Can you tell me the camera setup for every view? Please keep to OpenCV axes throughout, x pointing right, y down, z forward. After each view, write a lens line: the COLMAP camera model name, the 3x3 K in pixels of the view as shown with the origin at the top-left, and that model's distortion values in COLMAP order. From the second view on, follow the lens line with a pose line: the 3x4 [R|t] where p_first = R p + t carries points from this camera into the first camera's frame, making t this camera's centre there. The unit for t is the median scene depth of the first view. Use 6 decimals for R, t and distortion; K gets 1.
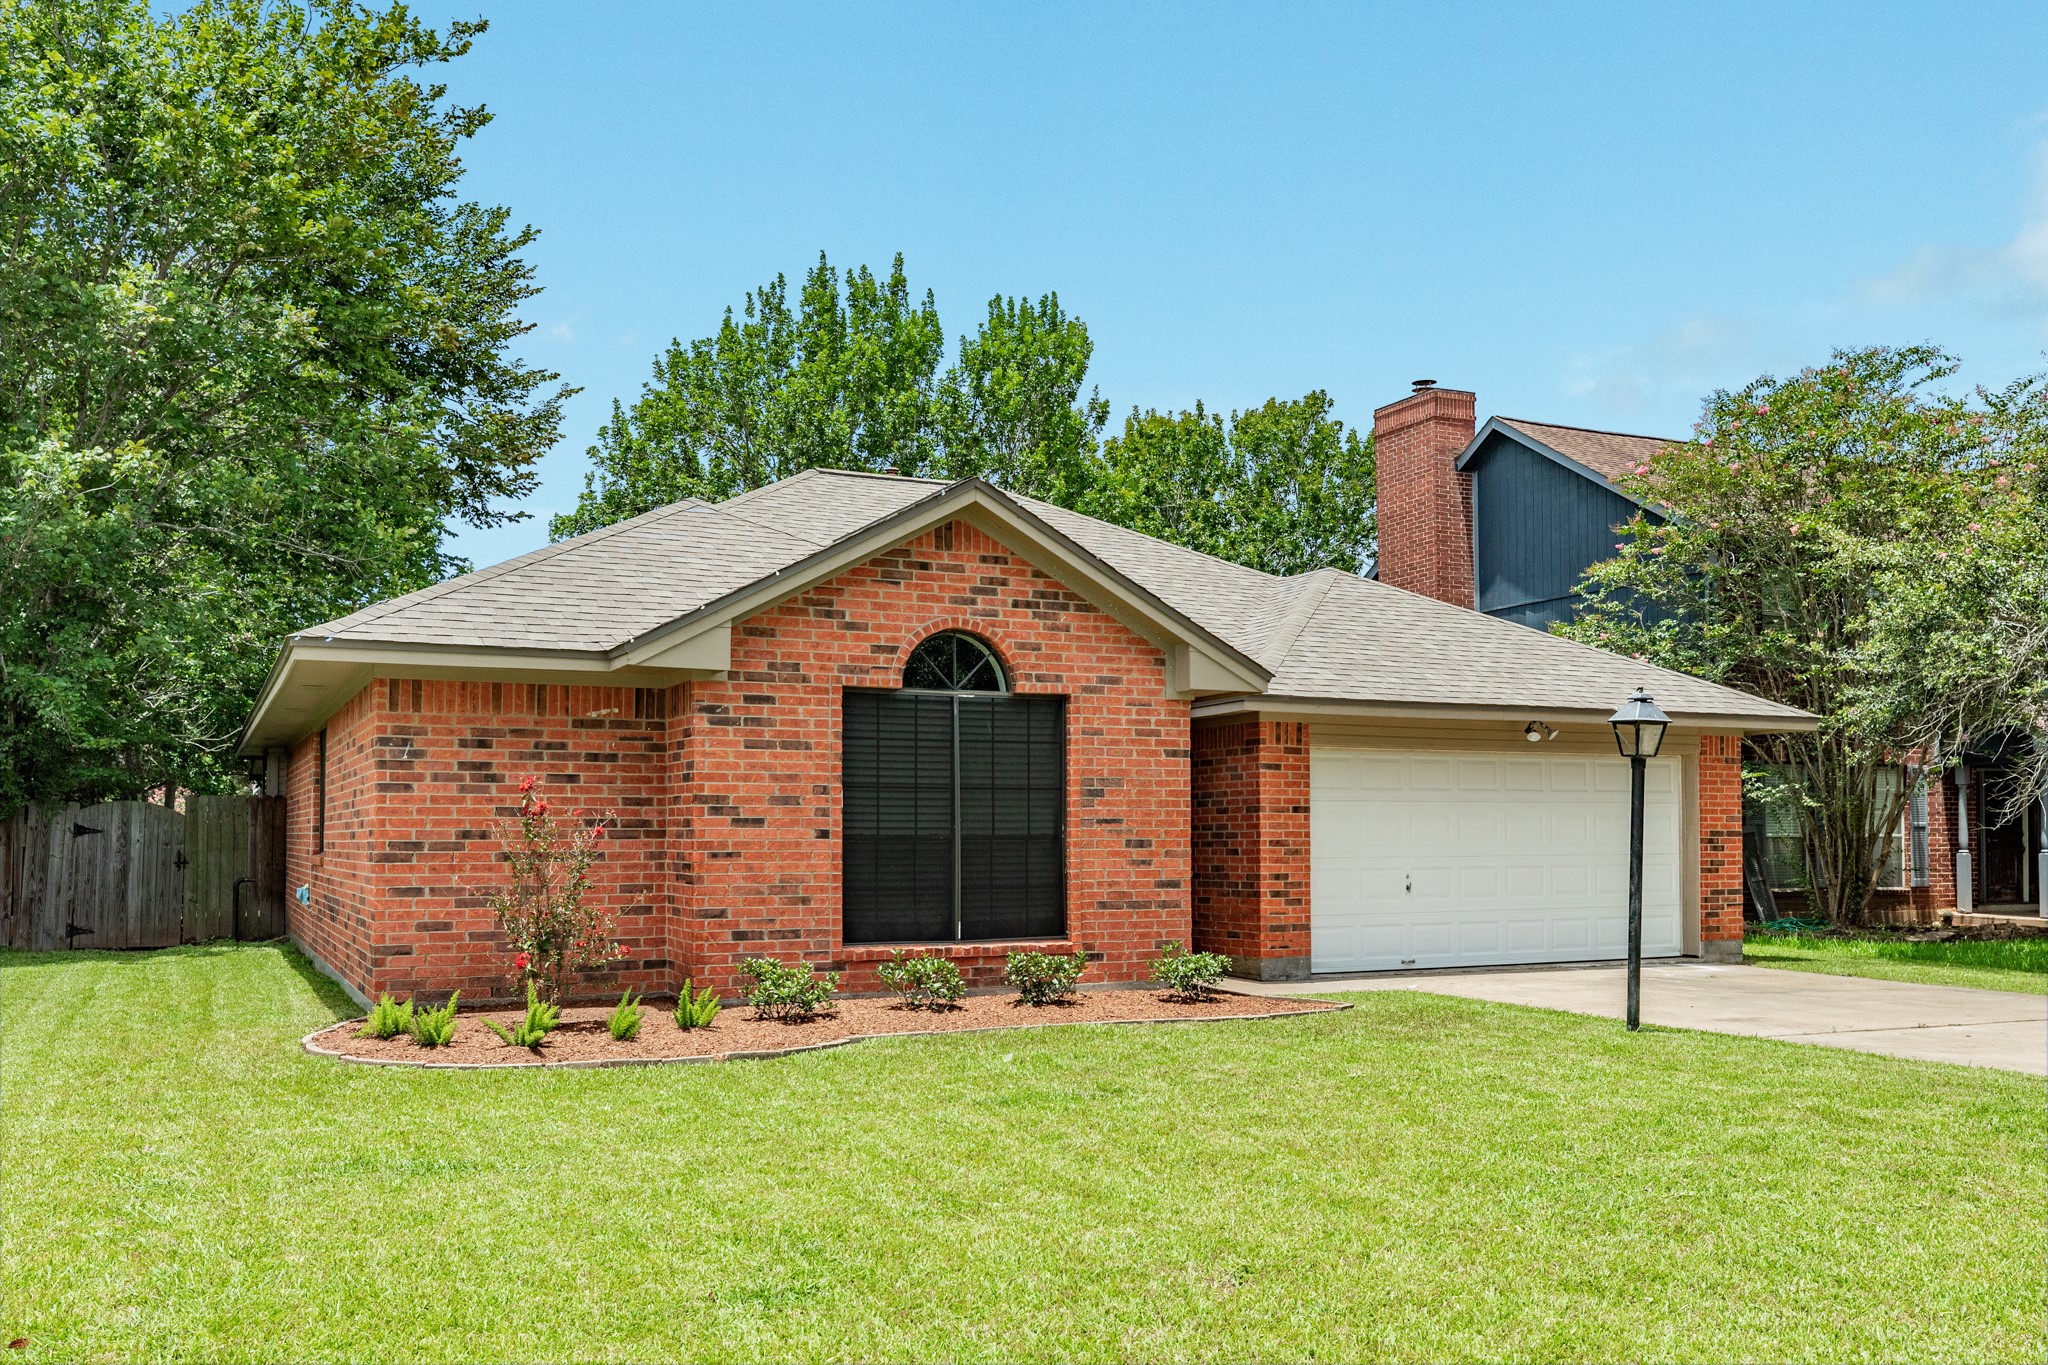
lens RADIAL K [[1665.1, 0, 1084.1], [0, 1665.1, 570.2], [0, 0, 1]] dist [0.002863, 0.003523]
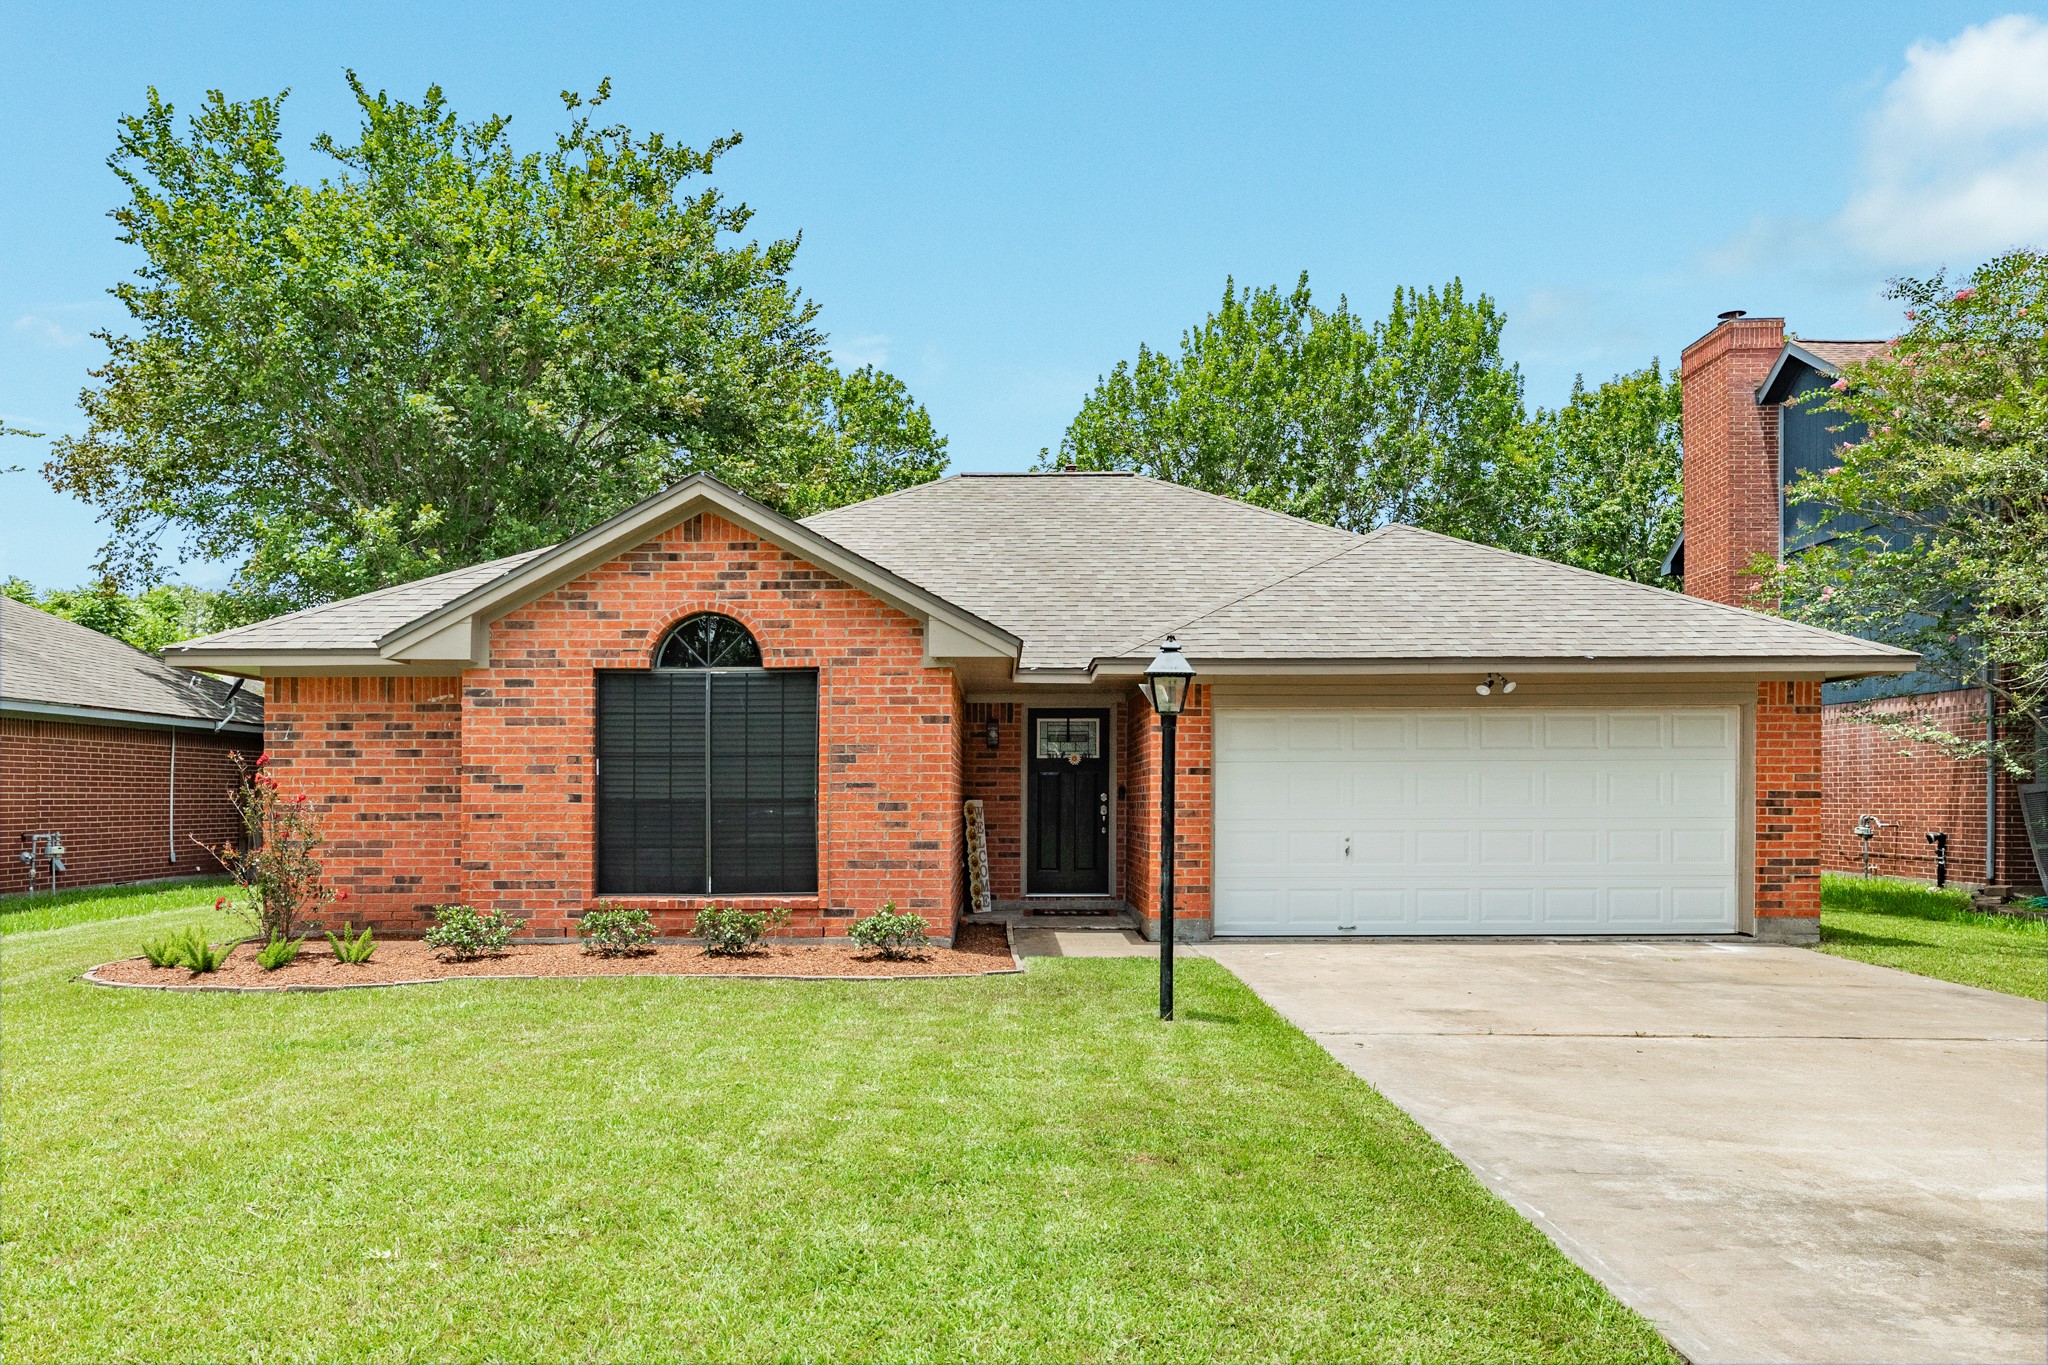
lens RADIAL K [[1437.8, 0, 1054.6], [0, 1437.8, 611.1], [0, 0, 1]] dist [0.012928, 0.003427]
pose [[0.897787, -0.056558, -0.436784, 0.534249], [0.071104, 0.997324, 0.017011, 0.034187], [0.434653, -0.046330, 0.899406, 0.241040]]
